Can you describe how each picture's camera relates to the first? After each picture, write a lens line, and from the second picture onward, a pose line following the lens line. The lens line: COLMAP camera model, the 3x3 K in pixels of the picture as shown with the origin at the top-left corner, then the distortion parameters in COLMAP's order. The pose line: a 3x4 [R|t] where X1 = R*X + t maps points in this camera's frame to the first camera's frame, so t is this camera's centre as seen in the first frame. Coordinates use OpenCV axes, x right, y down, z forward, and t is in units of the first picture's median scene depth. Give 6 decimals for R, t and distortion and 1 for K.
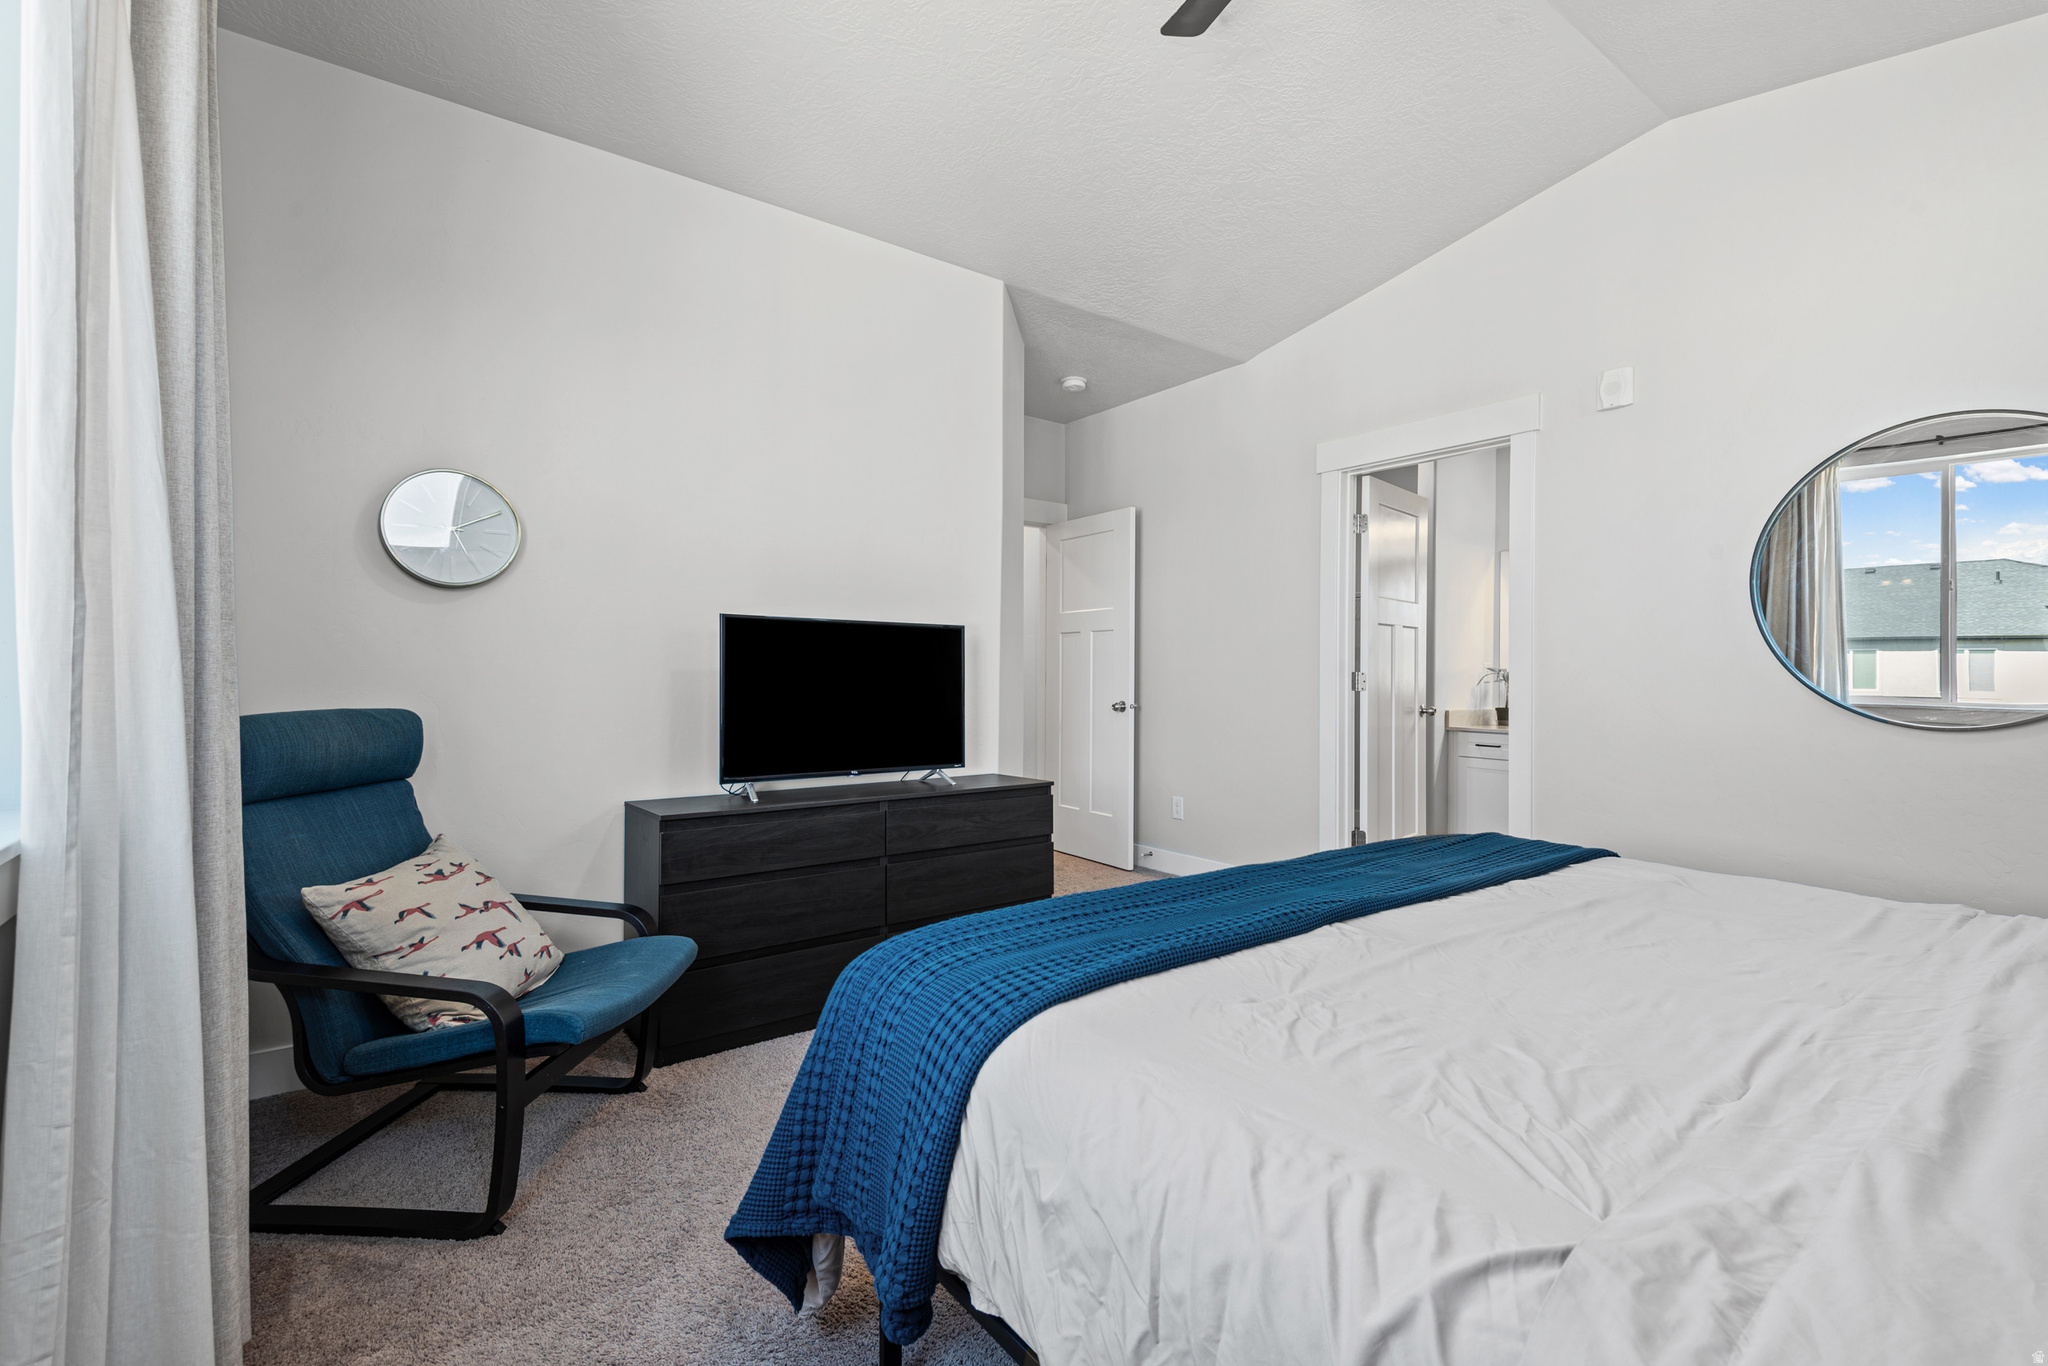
lens RADIAL K [[925.9, 0, 1029.1], [0, 925.9, 677.6], [0, 0, 1]] dist [0.029988, -0.014237]
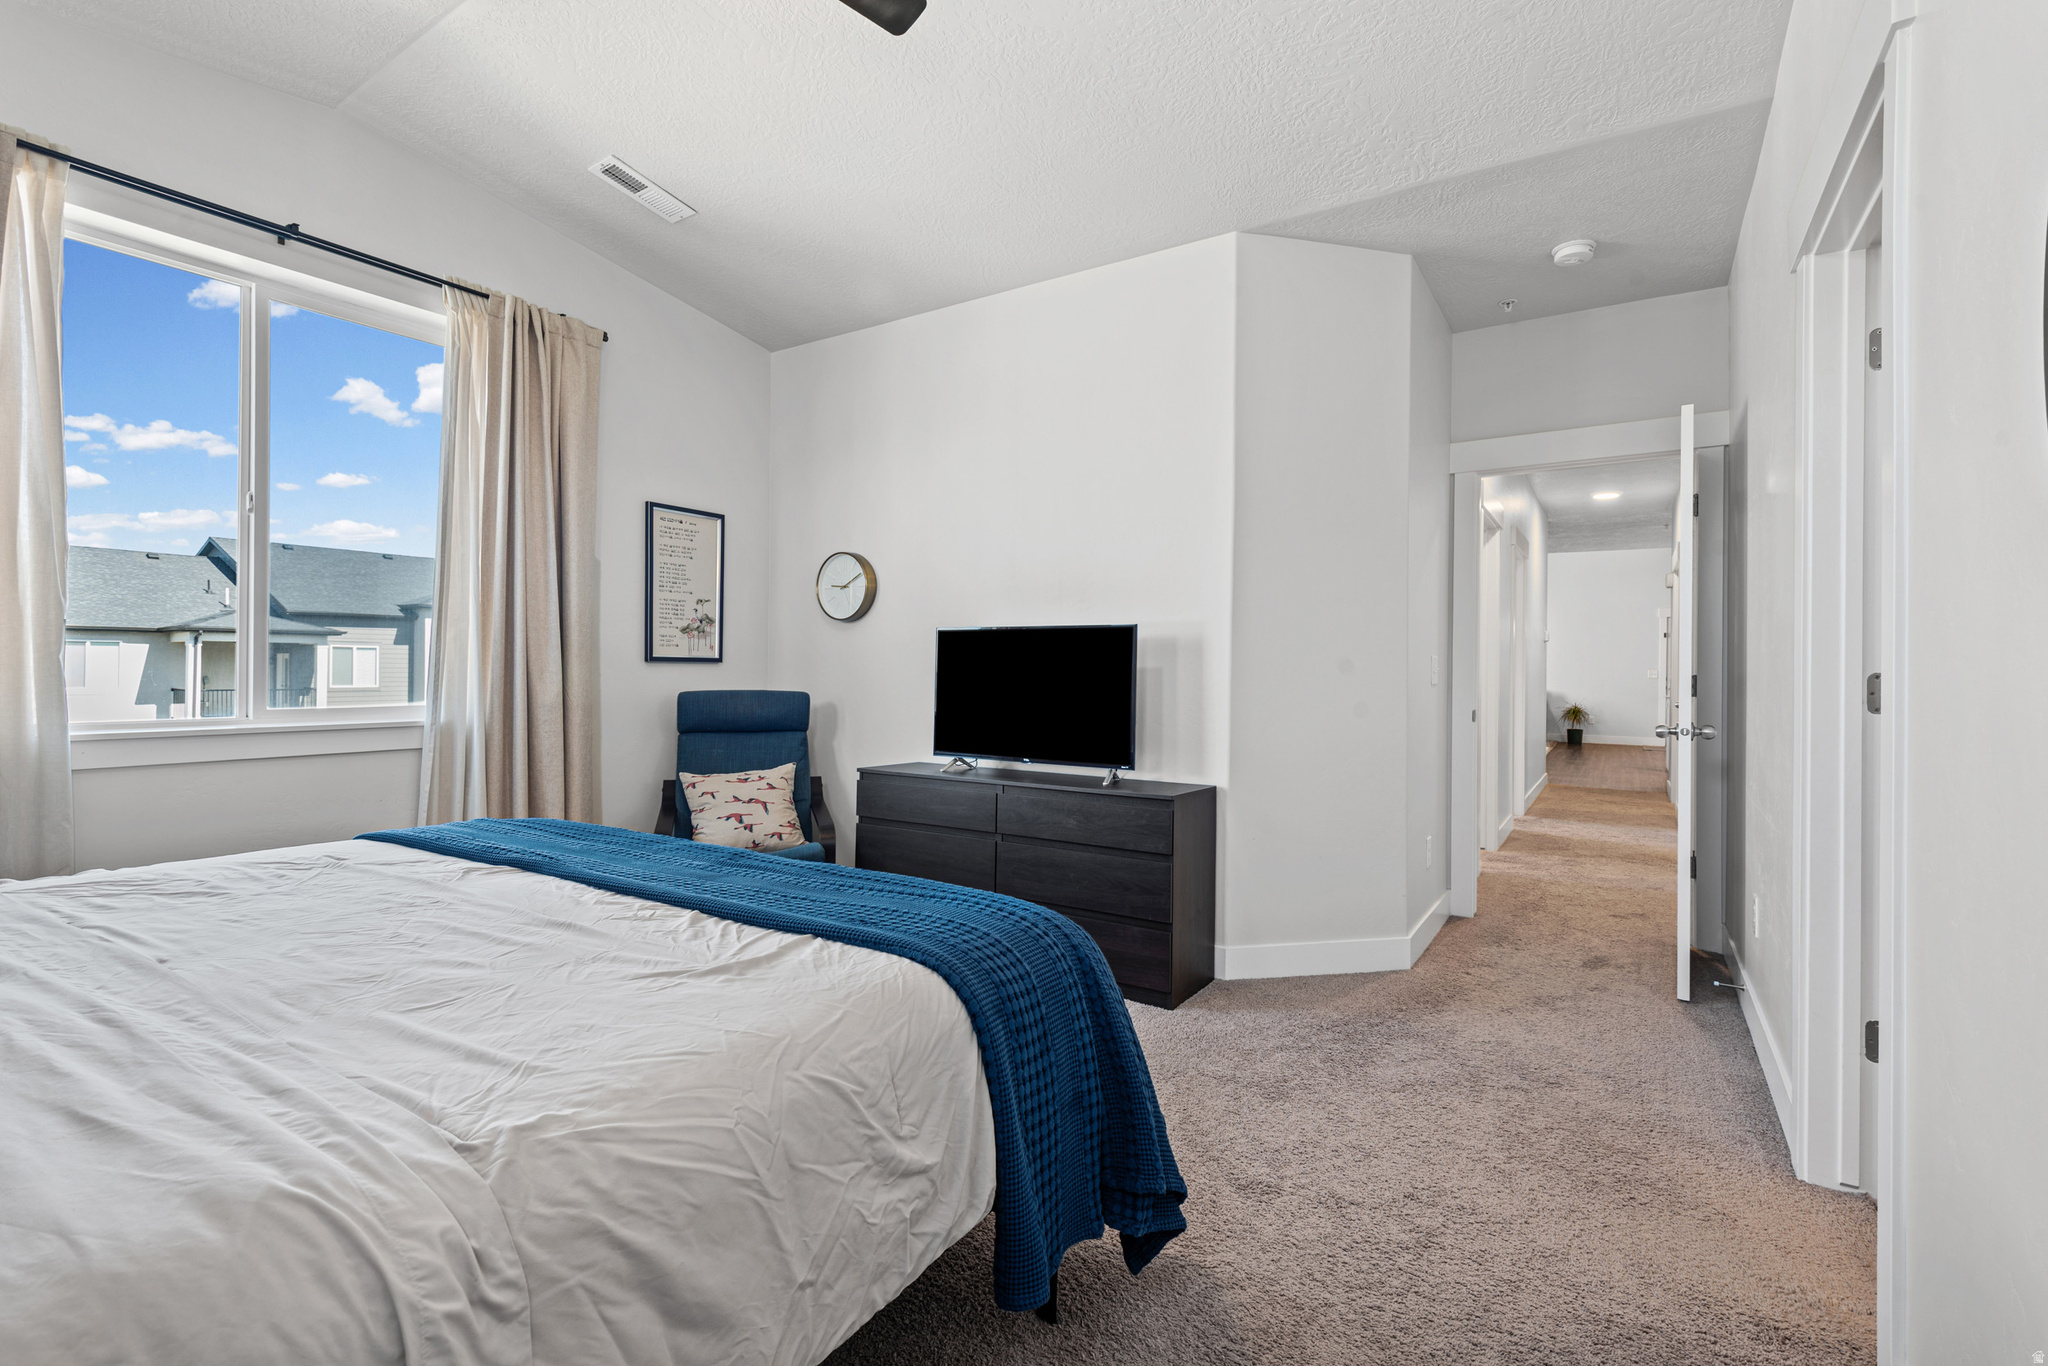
lens RADIAL K [[910.1, 0, 1030.3], [0, 910.1, 677.3], [0, 0, 1]] dist [0.029960, -0.015460]
pose [[0.332601, 0.002866, -0.943063, 0.880080], [-0.005361, 0.999985, 0.001148, -0.002275], [0.943052, 0.004674, 0.332611, 0.630708]]
